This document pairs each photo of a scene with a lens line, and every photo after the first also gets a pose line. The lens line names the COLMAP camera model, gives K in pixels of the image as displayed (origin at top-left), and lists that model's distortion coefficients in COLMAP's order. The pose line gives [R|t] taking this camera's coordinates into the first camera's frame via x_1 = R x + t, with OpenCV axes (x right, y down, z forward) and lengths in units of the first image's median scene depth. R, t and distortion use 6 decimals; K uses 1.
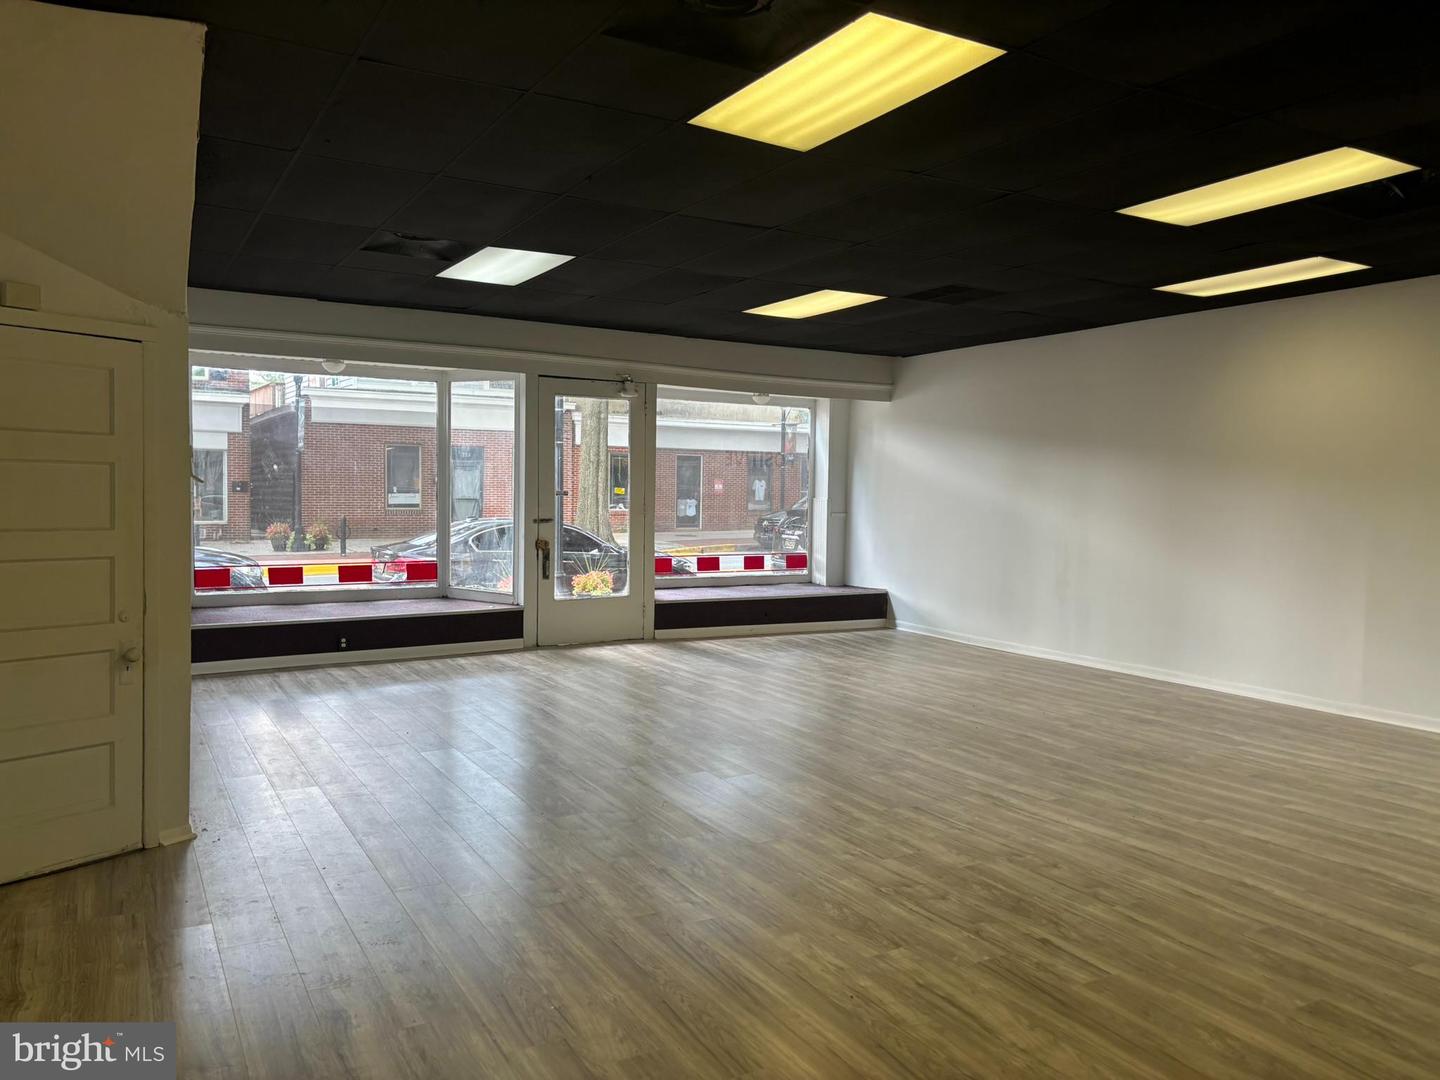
lens RADIAL K [[1079.6, 0, 714.3], [0, 1079.6, 547.7], [0, 0, 1]] dist [0.043178, -0.035895]
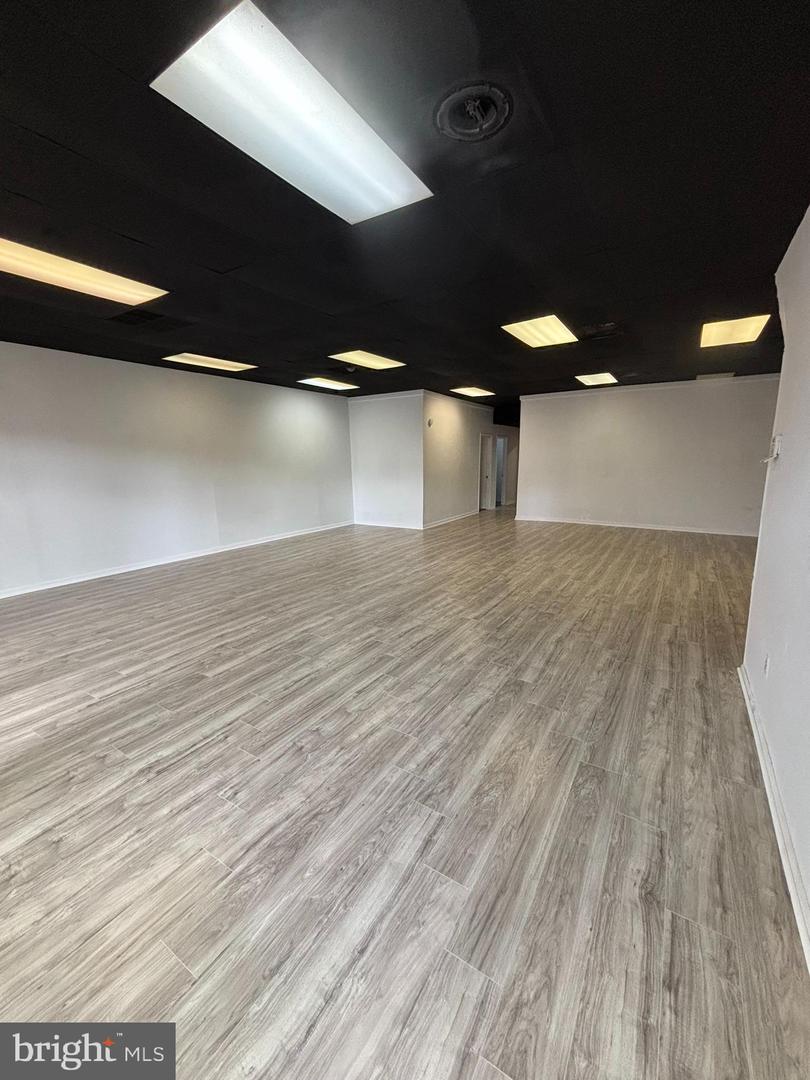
lens RADIAL K [[432.2, 0, 402.3], [0, 432.2, 535.0], [0, 0, 1]] dist [0.000486, 0.000655]
pose [[-0.477168, -0.157547, 0.864575, -0.699112], [0.062725, 0.975185, 0.212321, -0.105711], [-0.876571, 0.155543, -0.455445, 1.584775]]
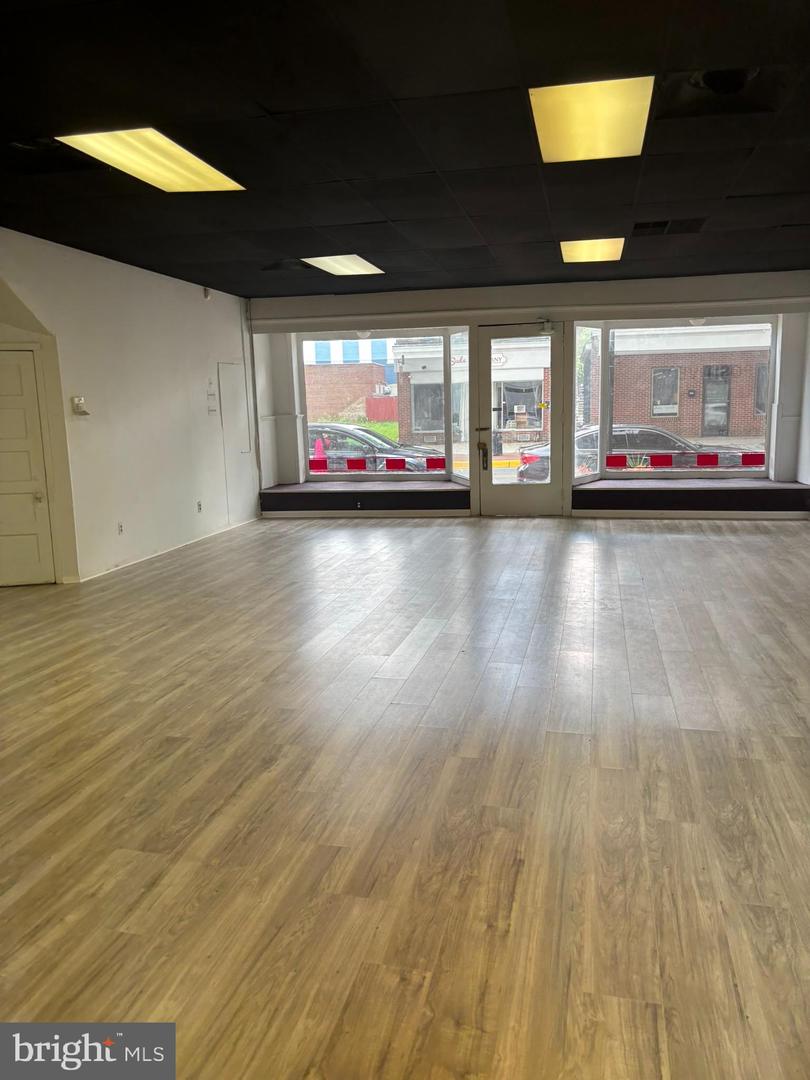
lens RADIAL K [[809.7, 0, 411.9], [0, 809.7, 543.5], [0, 0, 1]] dist [0.043178, -0.035895]
pose [[0.744261, 0.081280, -0.662924, 0.971332], [-0.002104, 0.992848, 0.119369, -0.003352], [0.667885, -0.087447, 0.739109, 0.233012]]
